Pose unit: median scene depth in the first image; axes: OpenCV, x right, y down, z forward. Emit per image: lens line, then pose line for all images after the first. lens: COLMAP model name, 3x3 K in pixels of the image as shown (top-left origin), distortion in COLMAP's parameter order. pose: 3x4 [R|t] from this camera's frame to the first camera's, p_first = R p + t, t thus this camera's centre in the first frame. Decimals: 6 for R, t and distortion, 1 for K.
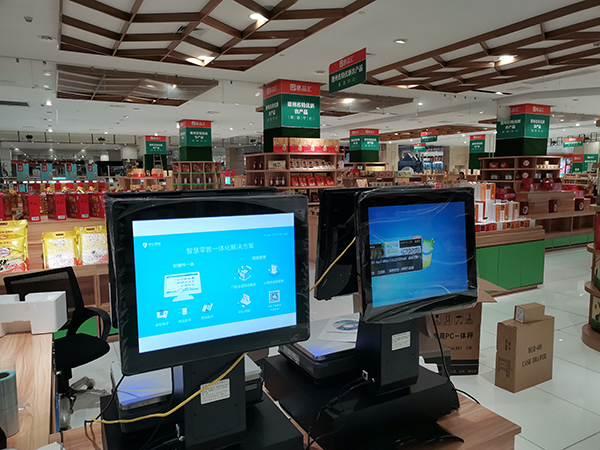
lens RADIAL K [[454.3, 0, 299.9], [0, 454.3, 224.3], [0, 0, 1]] dist [0.038261, -0.022426]
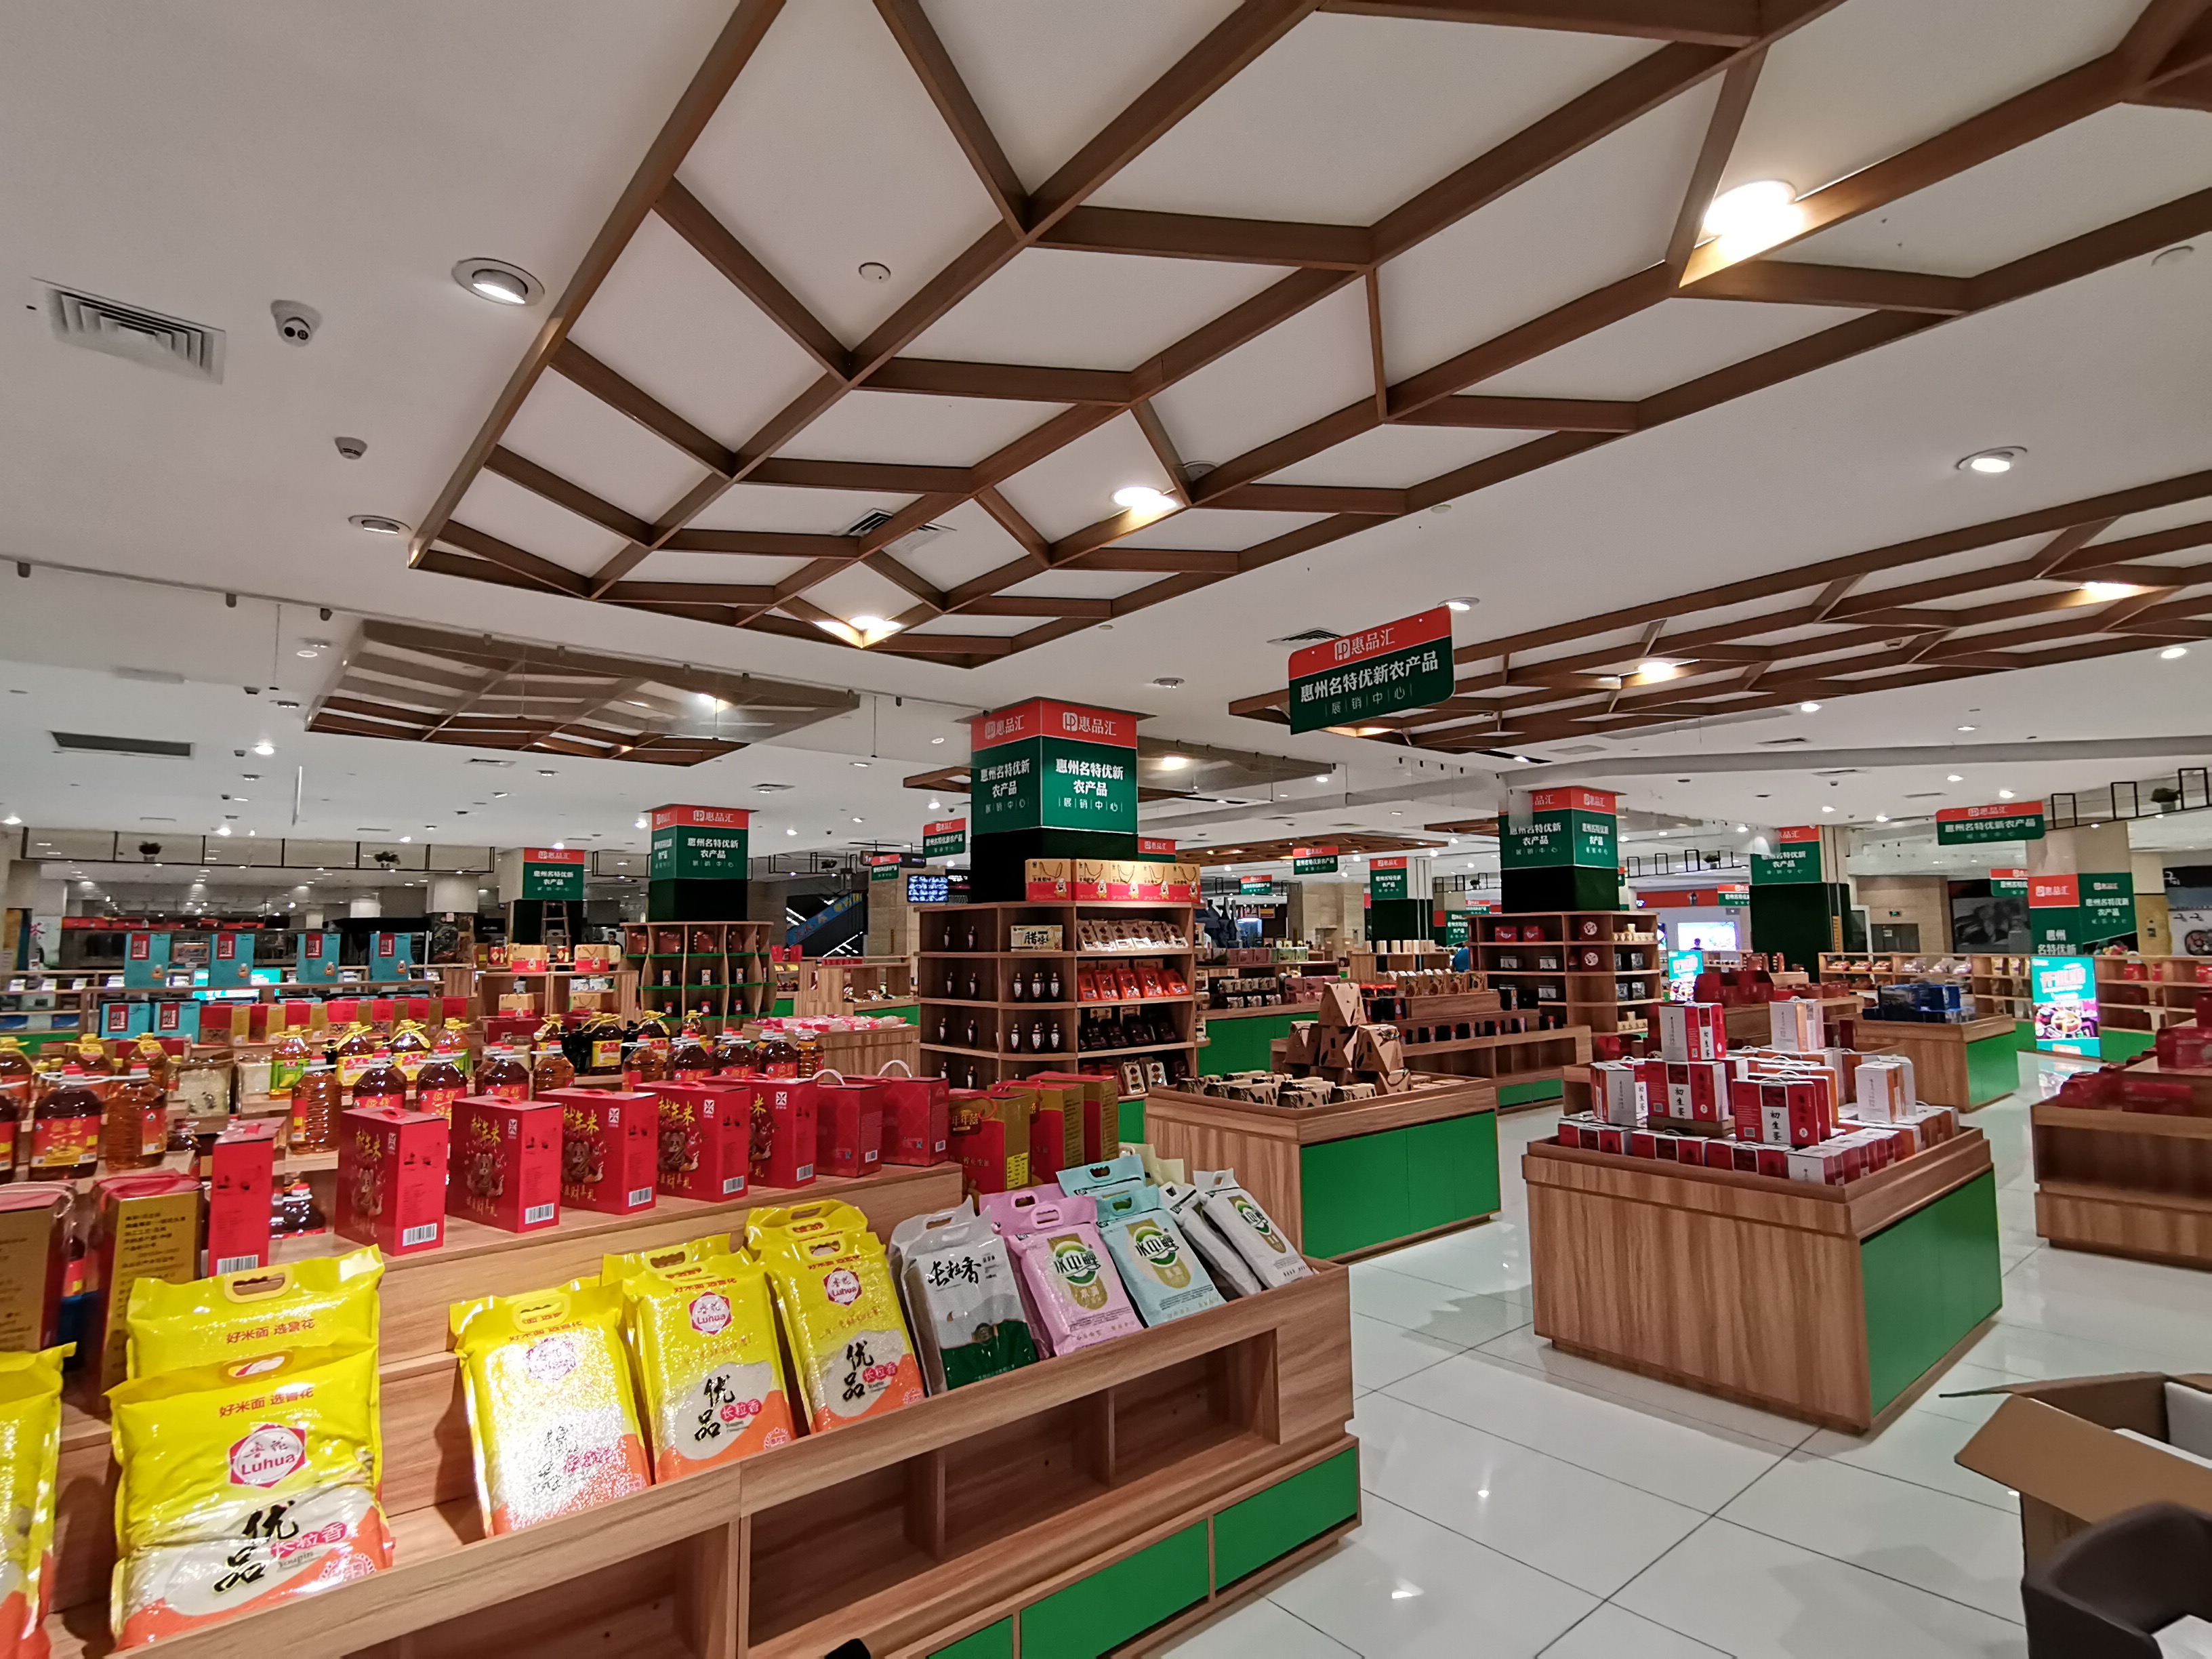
lens RADIAL K [[1106.9, 0, 1106.2], [0, 1106.9, 833.8], [0, 0, 1]] dist [0.017645, 0.000027]
pose [[0.978974, 0.016142, 0.203347, -0.155886], [0.026675, 0.978173, -0.206074, -0.032059], [-0.202236, 0.207165, 0.957175, 0.169664]]
